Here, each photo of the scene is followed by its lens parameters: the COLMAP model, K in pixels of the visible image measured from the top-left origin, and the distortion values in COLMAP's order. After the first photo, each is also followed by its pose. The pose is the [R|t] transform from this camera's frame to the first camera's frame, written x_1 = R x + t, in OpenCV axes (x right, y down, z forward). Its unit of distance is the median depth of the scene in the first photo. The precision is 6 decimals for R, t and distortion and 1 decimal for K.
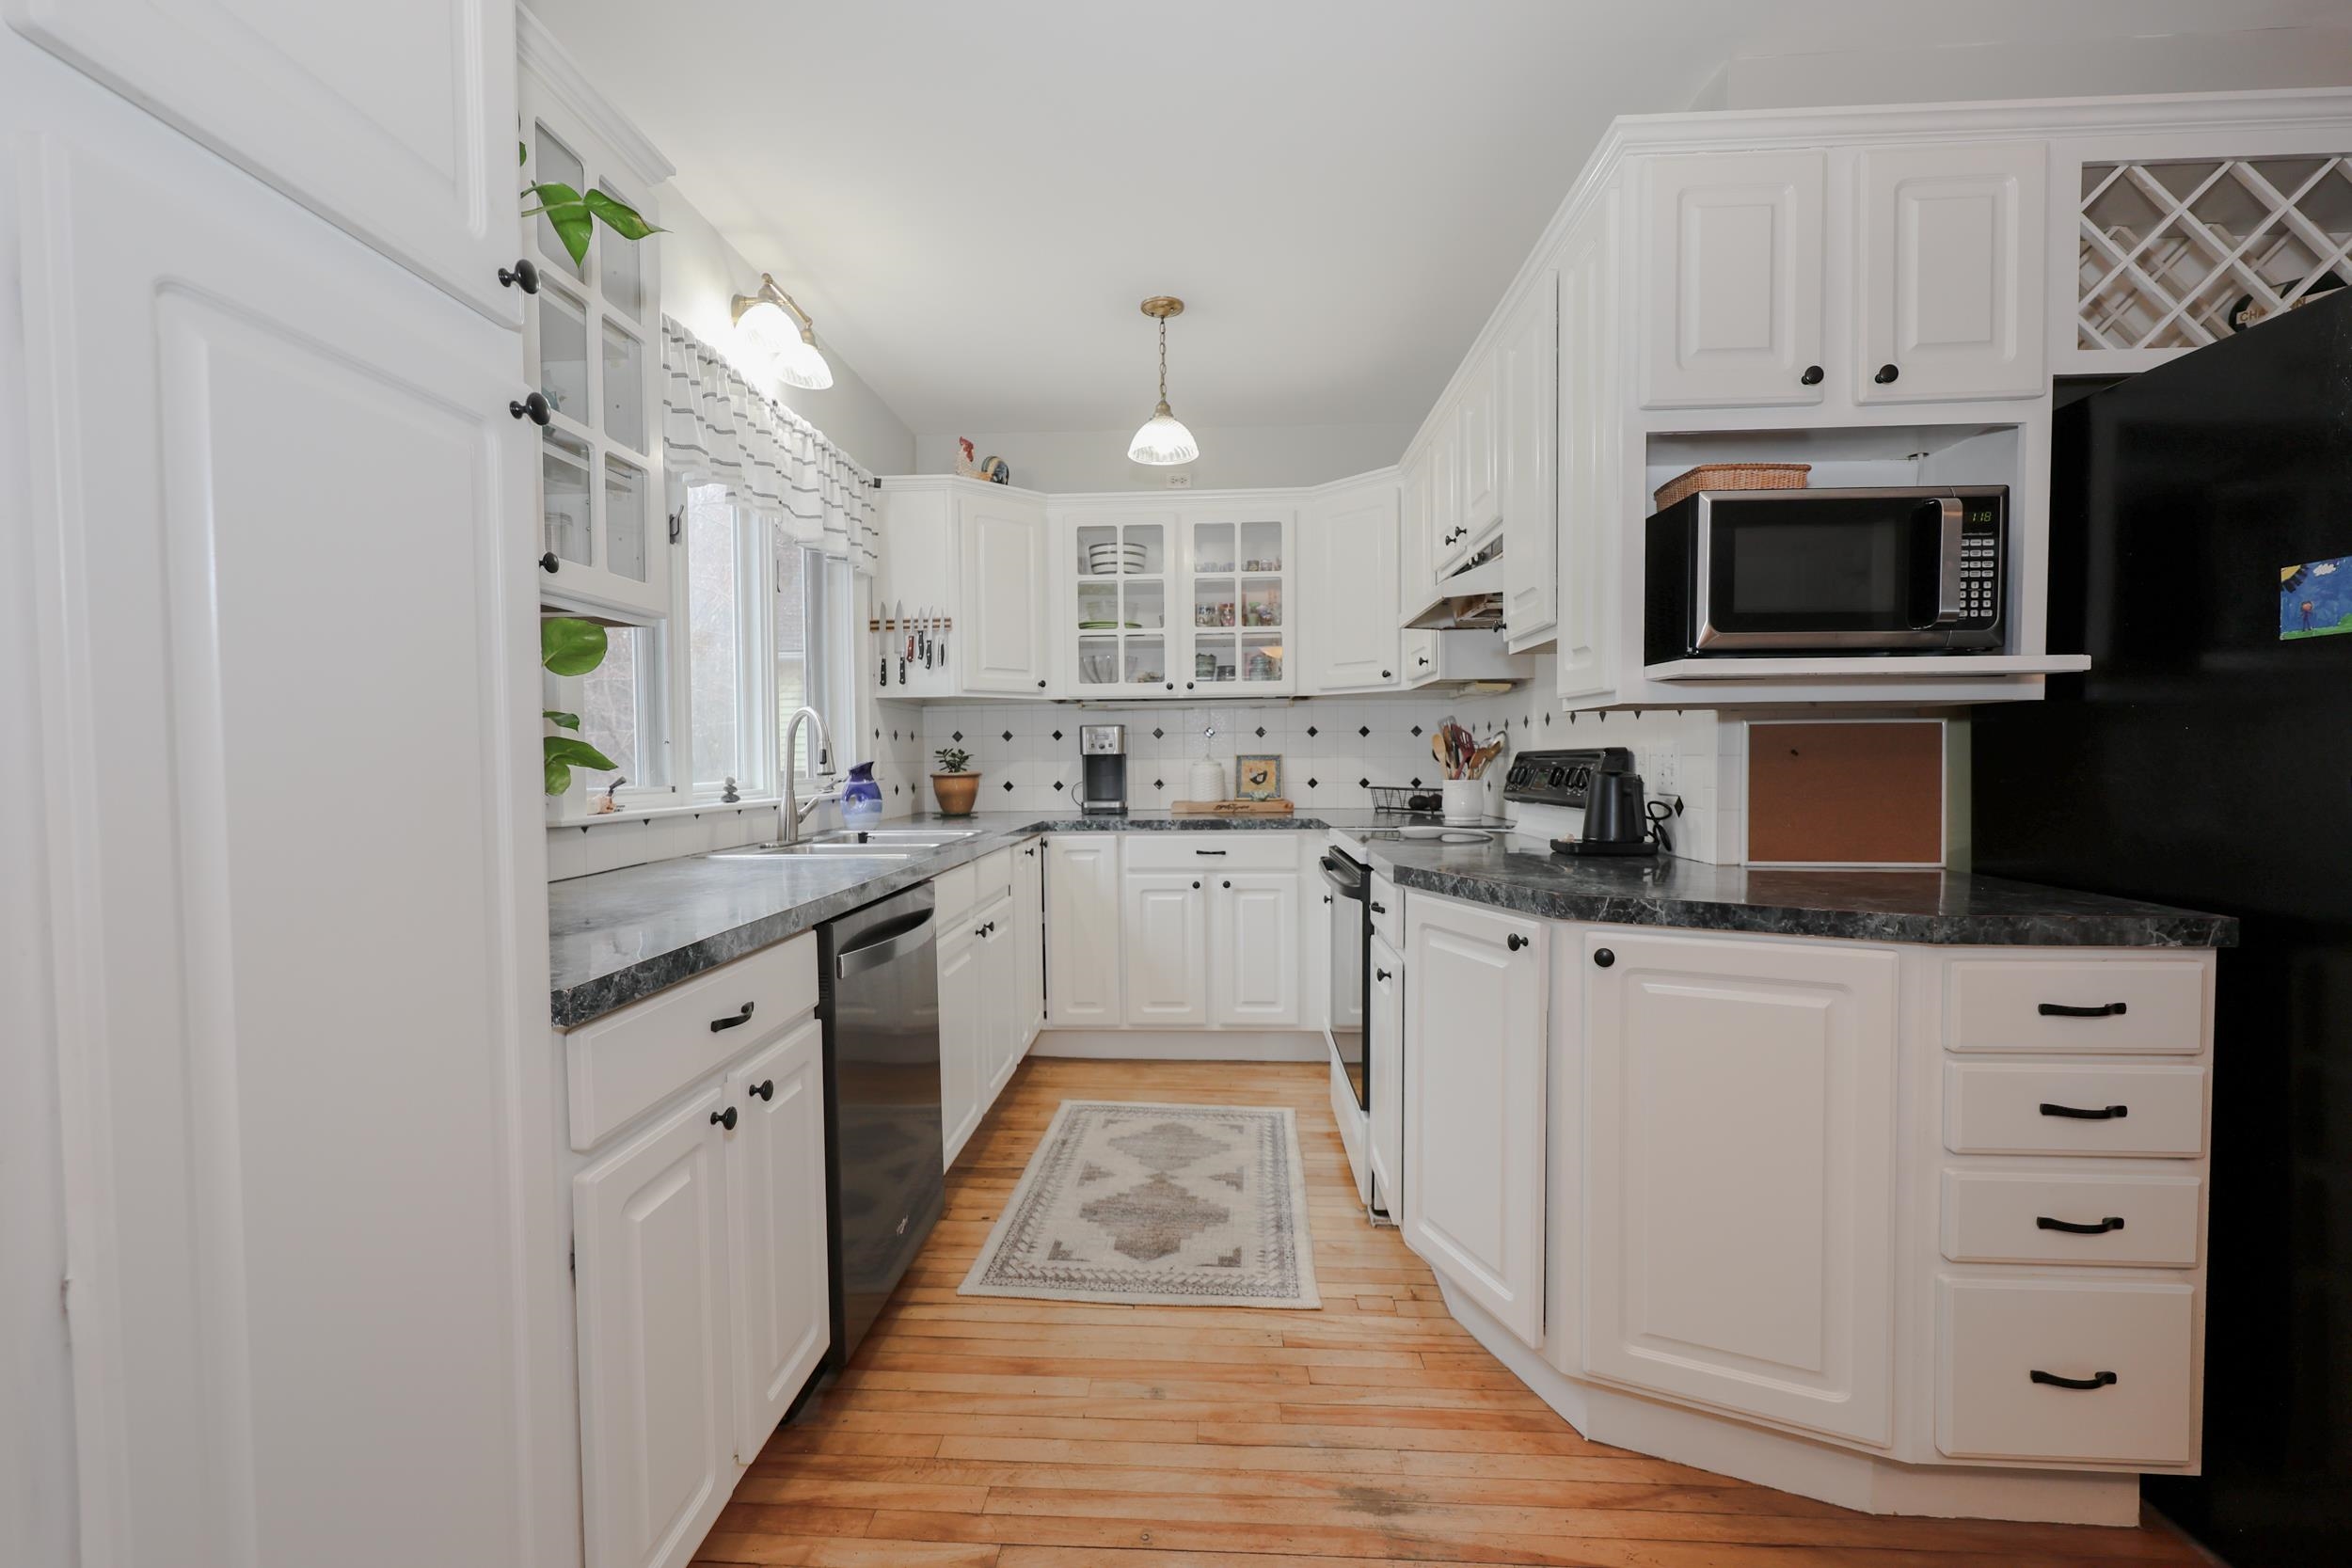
lens RADIAL K [[983.5, 0, 1170.0], [0, 983.5, 786.5], [0, 0, 1]] dist [-0.000642, 0.000253]
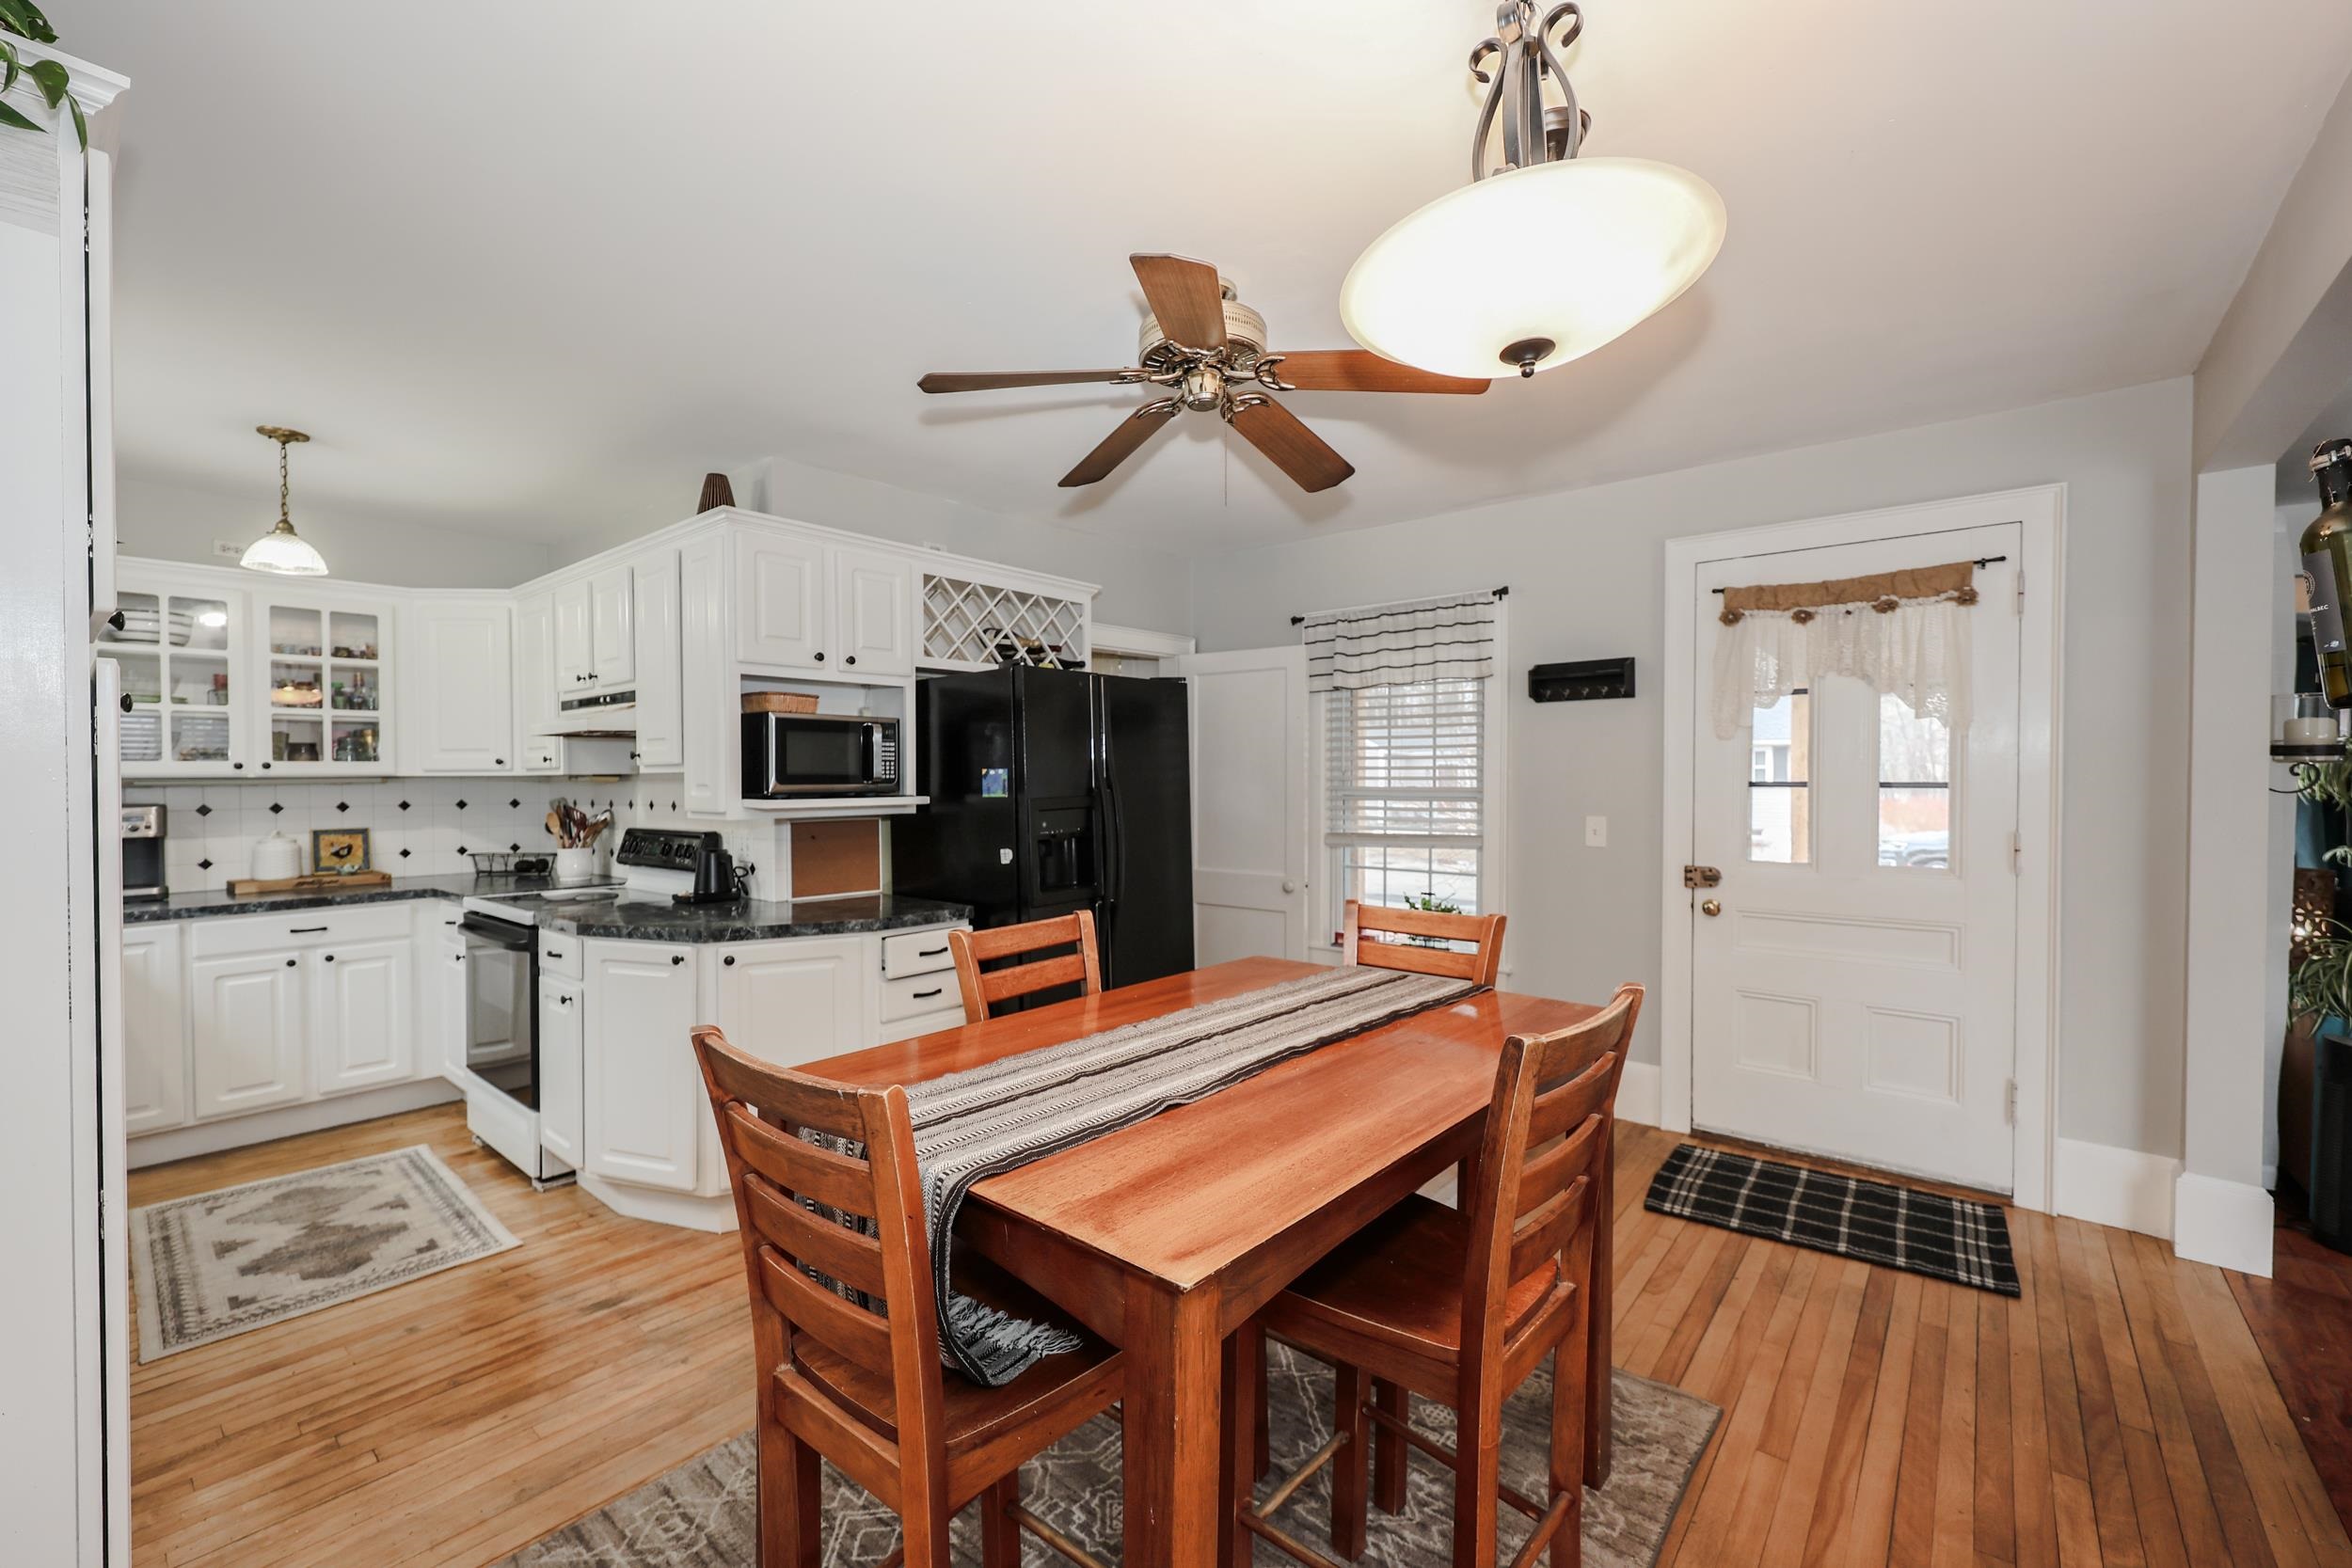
lens RADIAL K [[983.5, 0, 1162.7], [0, 983.5, 783.7], [0, 0, 1]] dist [-0.000642, 0.000253]
pose [[0.602829, -0.003898, 0.797861, -0.321087], [0.024075, 0.999622, -0.013307, -0.068394], [-0.797507, 0.027231, 0.602695, -0.463593]]
